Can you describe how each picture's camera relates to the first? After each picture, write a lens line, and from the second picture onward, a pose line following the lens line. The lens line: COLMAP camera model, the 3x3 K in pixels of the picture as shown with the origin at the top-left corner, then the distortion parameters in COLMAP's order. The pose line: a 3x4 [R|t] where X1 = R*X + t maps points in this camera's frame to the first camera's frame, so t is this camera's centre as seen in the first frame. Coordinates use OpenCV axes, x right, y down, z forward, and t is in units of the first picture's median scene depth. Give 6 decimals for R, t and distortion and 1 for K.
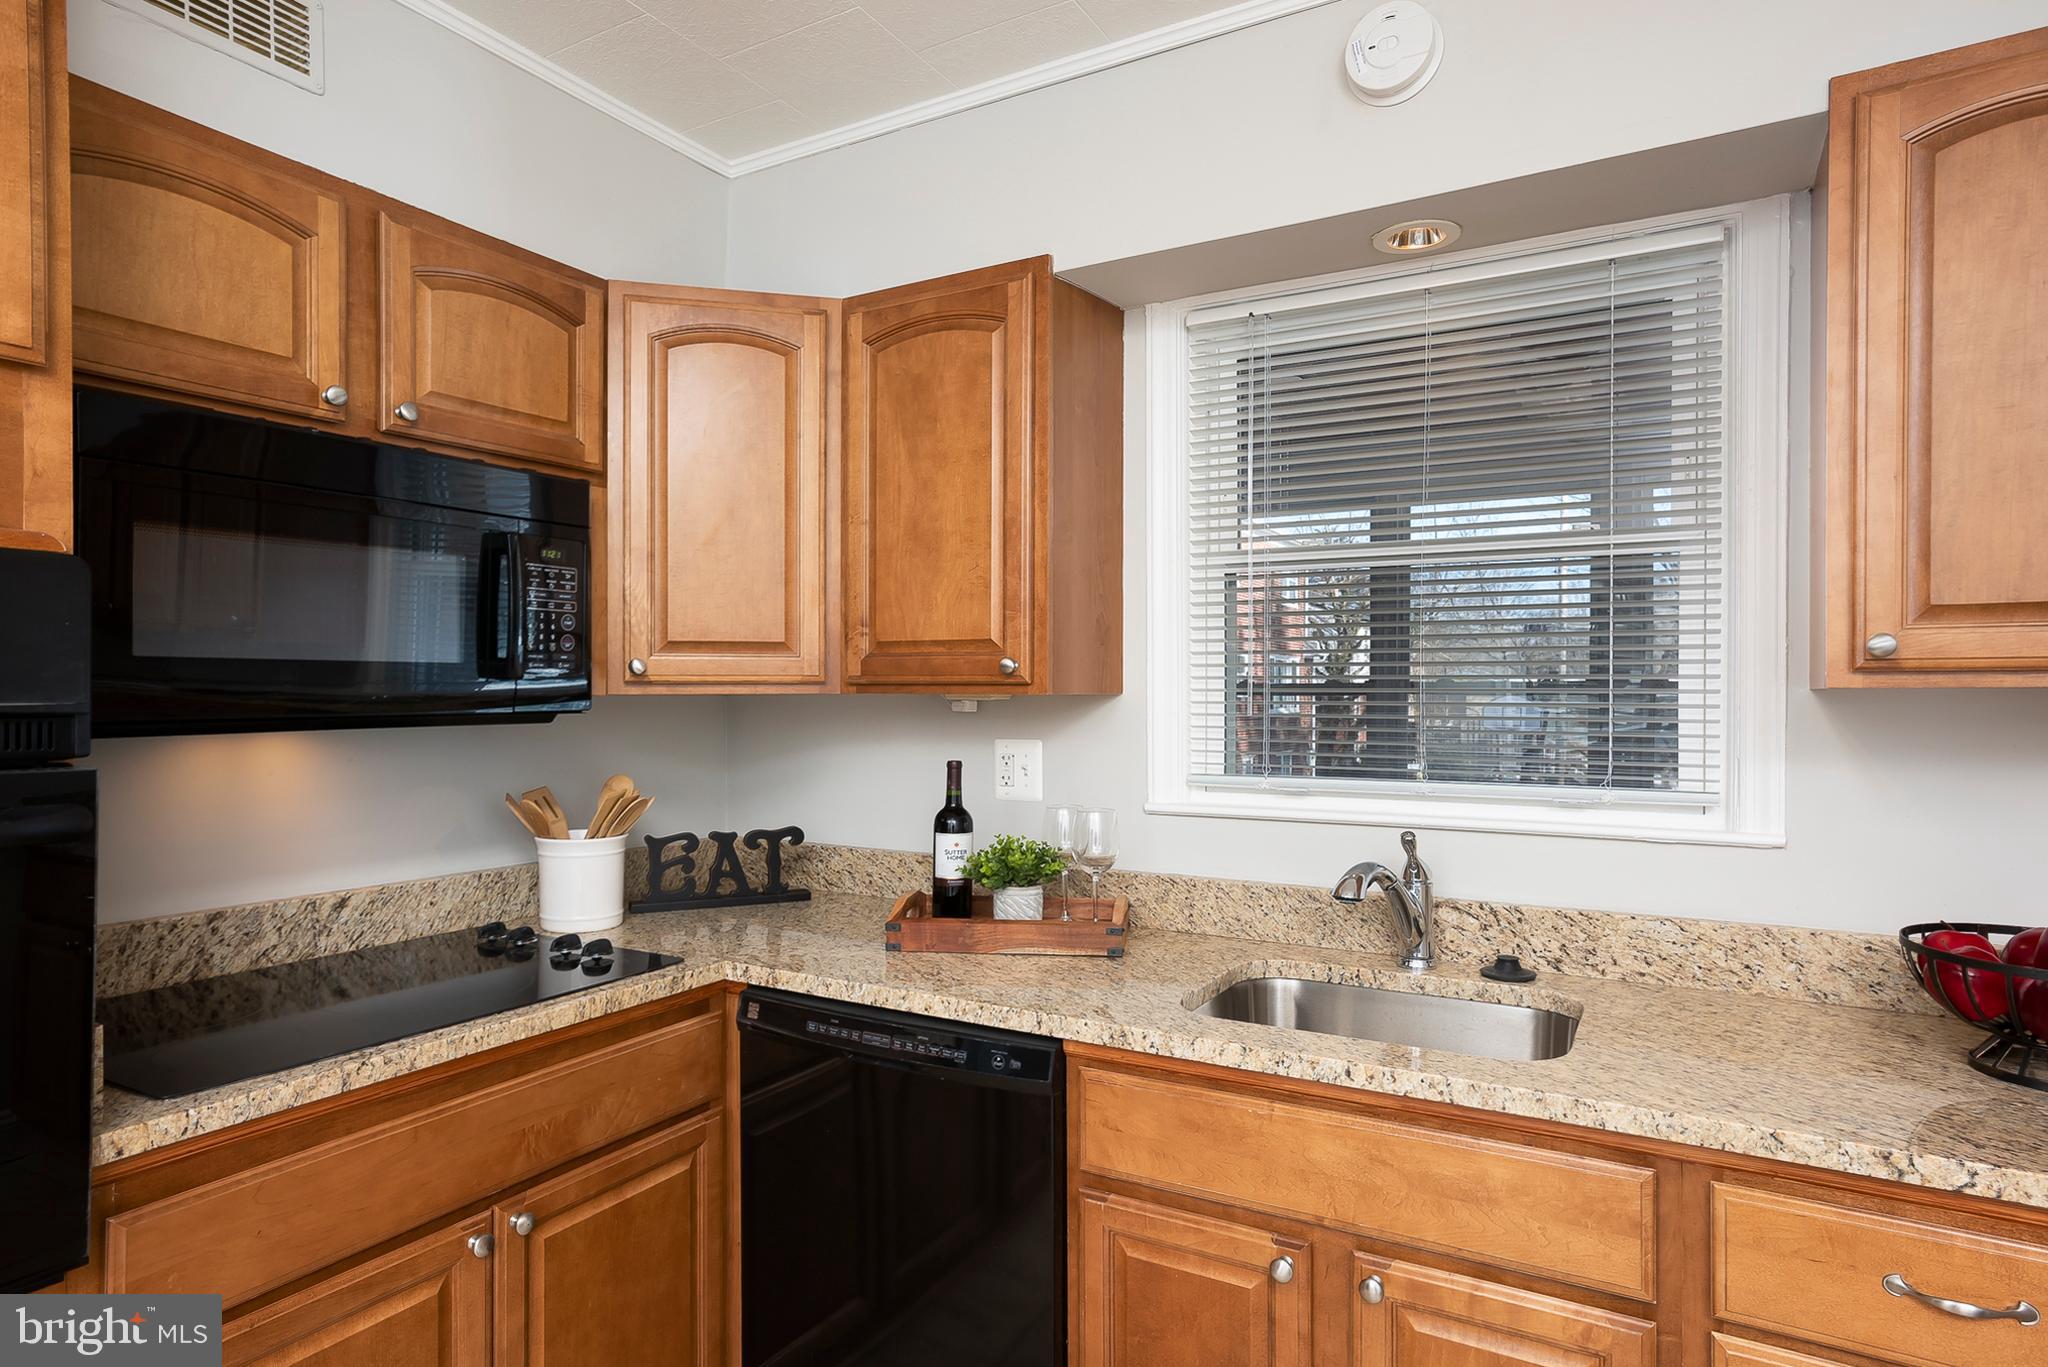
lens RADIAL K [[1139.3, 0, 1026.8], [0, 1139.3, 701.4], [0, 0, 1]] dist [0.002179, 0.004273]
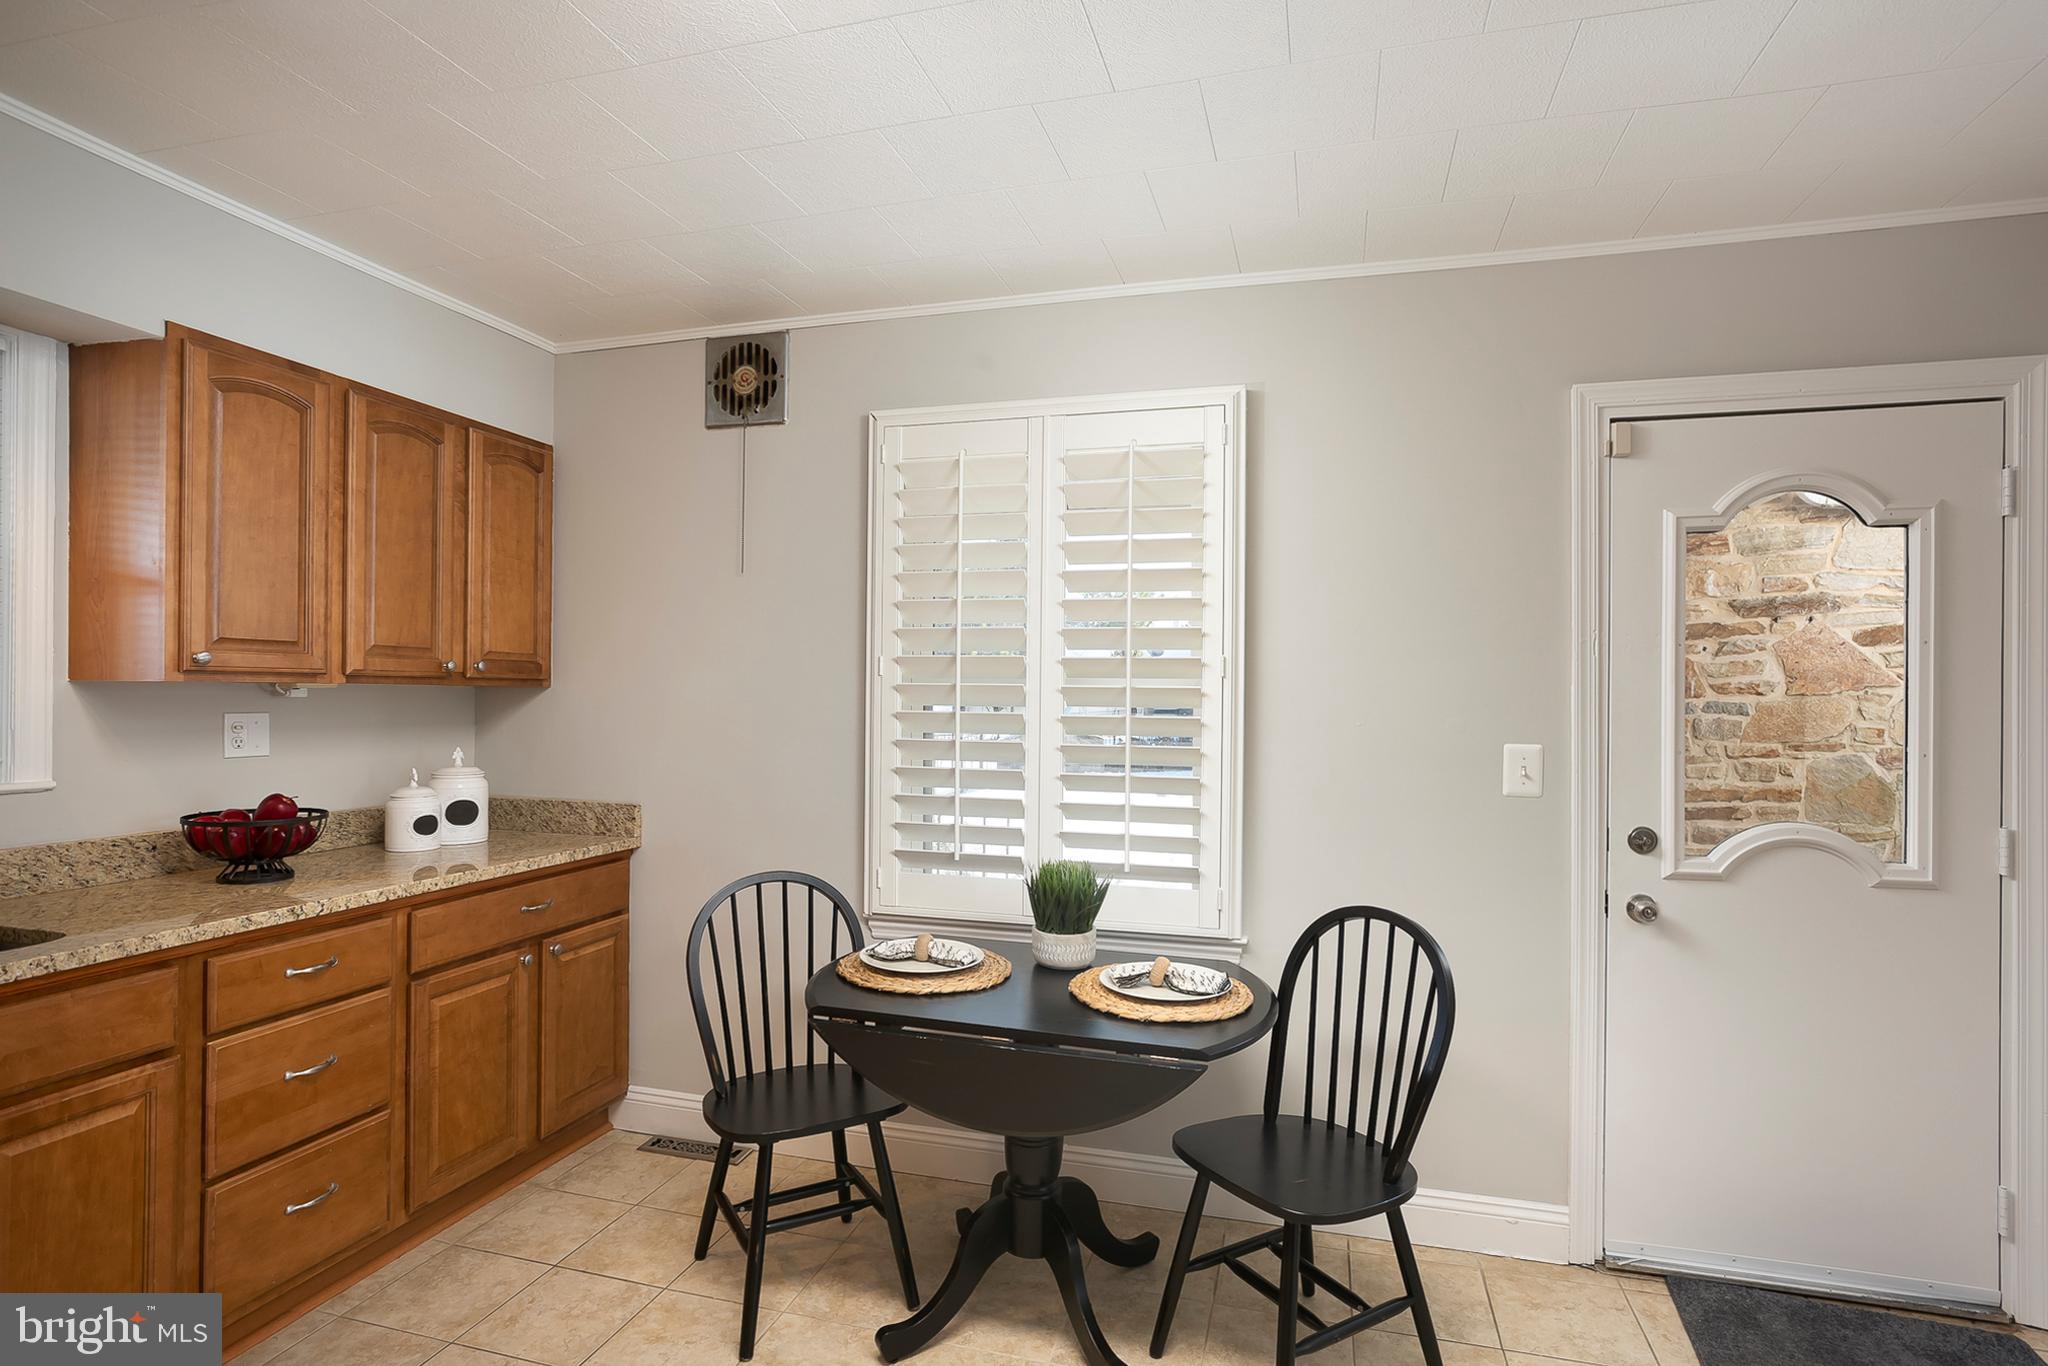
lens RADIAL K [[1055.9, 0, 1019.1], [0, 1055.9, 693.5], [0, 0, 1]] dist [-0.010924, 0.000592]
pose [[-0.223887, -0.001416, 0.974614, -0.830285], [-0.002783, 0.999996, 0.000814, 0.001194], [-0.974611, -0.002530, -0.223890, 0.089257]]
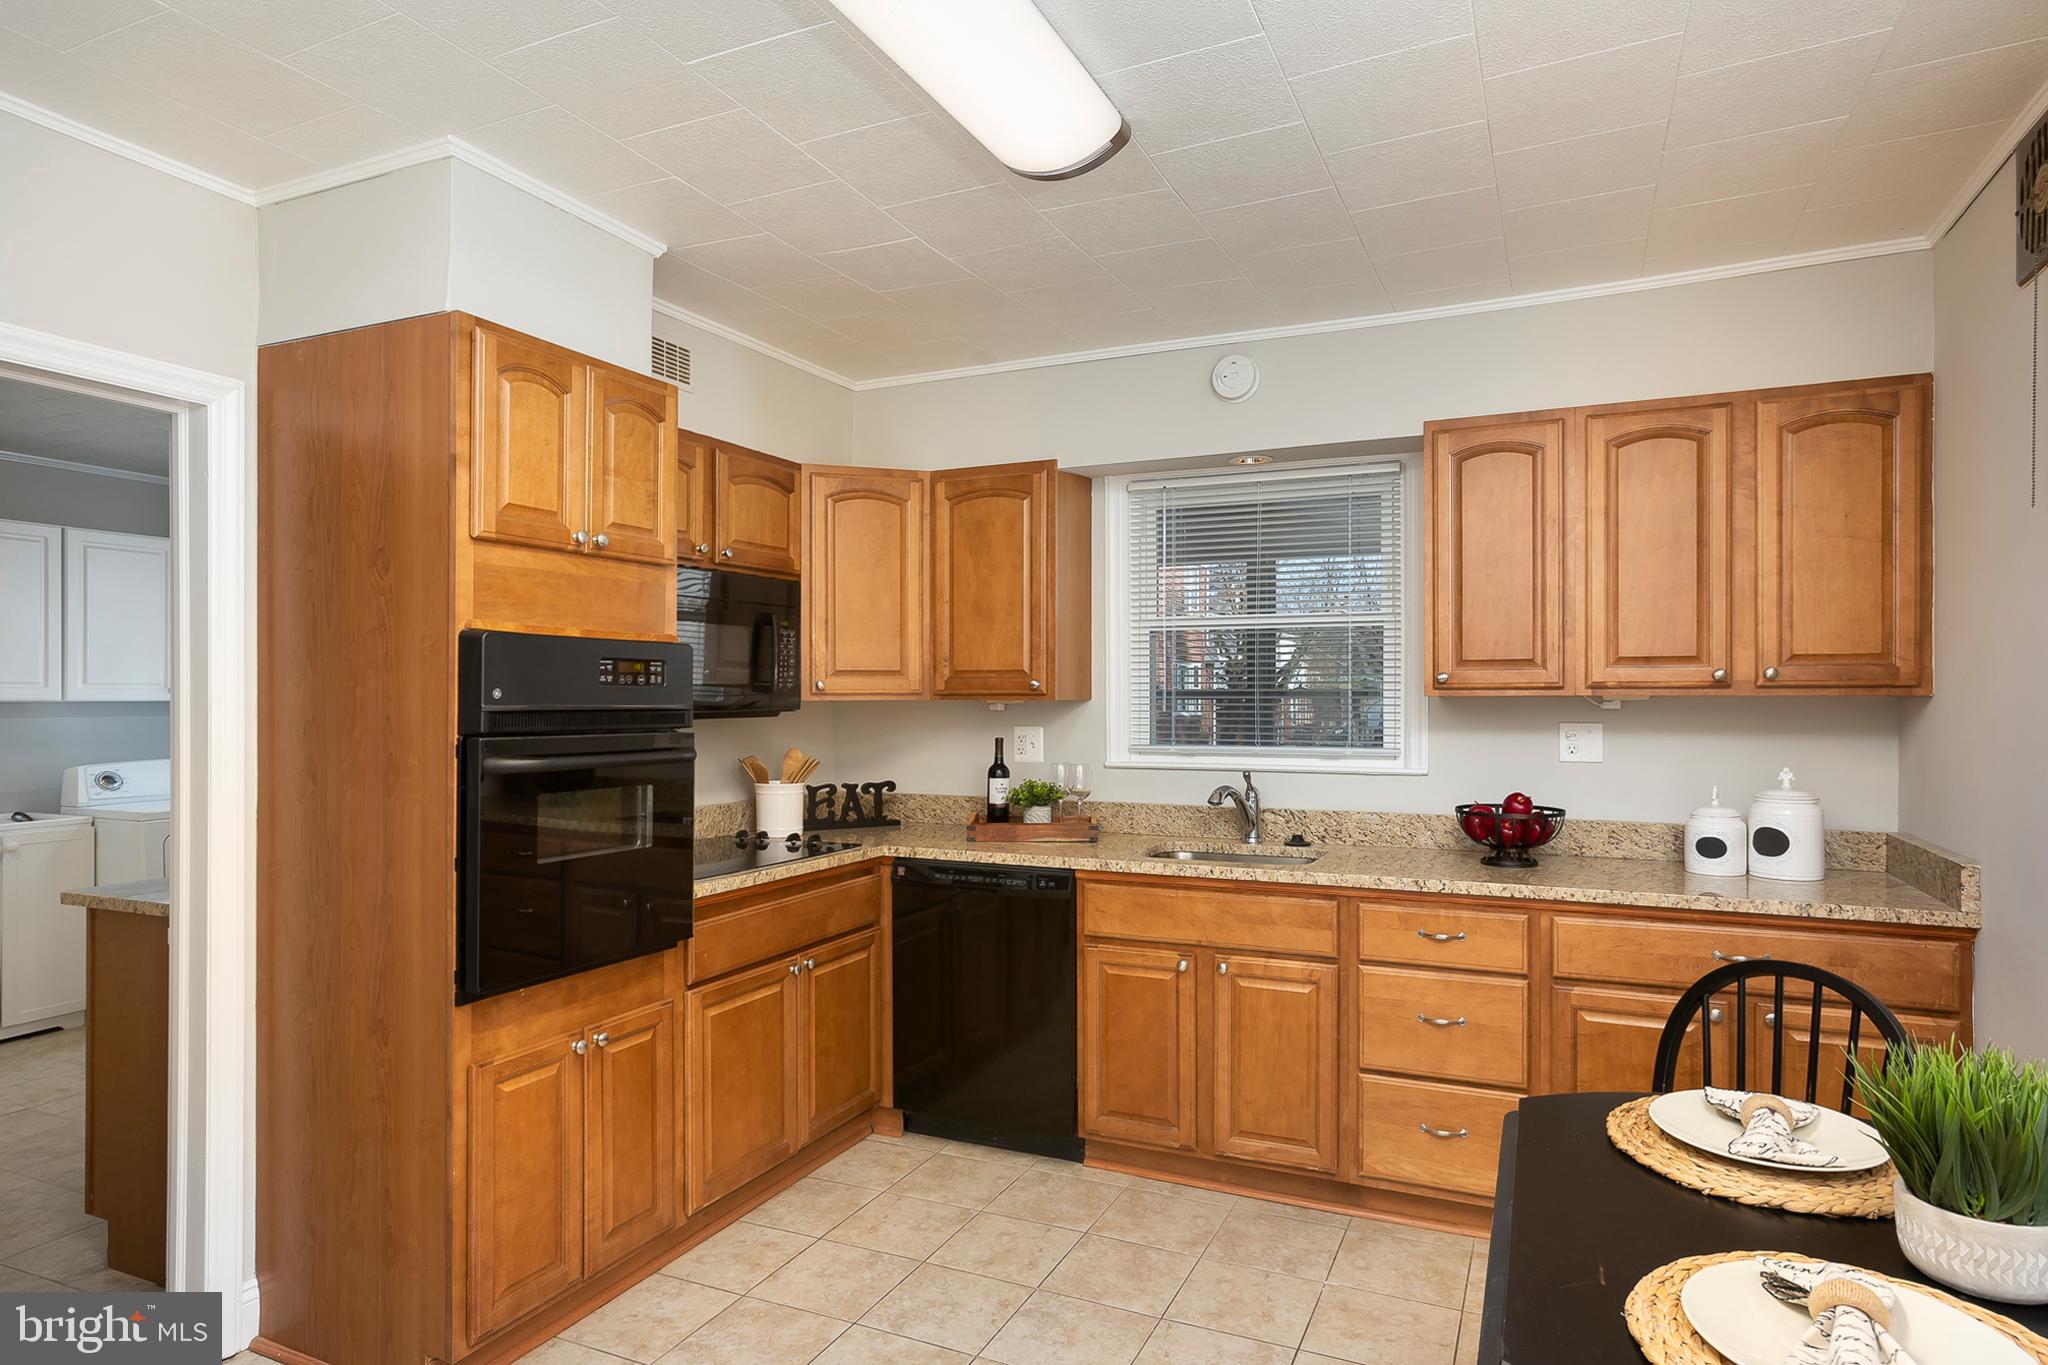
lens RADIAL K [[1139.3, 0, 1024.5], [0, 1139.3, 699.1], [0, 0, 1]] dist [0.002179, 0.004273]
pose [[0.996778, -0.002520, 0.080167, -0.188755], [0.002991, 0.999979, -0.005764, 0.003106], [-0.080151, 0.005985, 0.996765, -0.867024]]
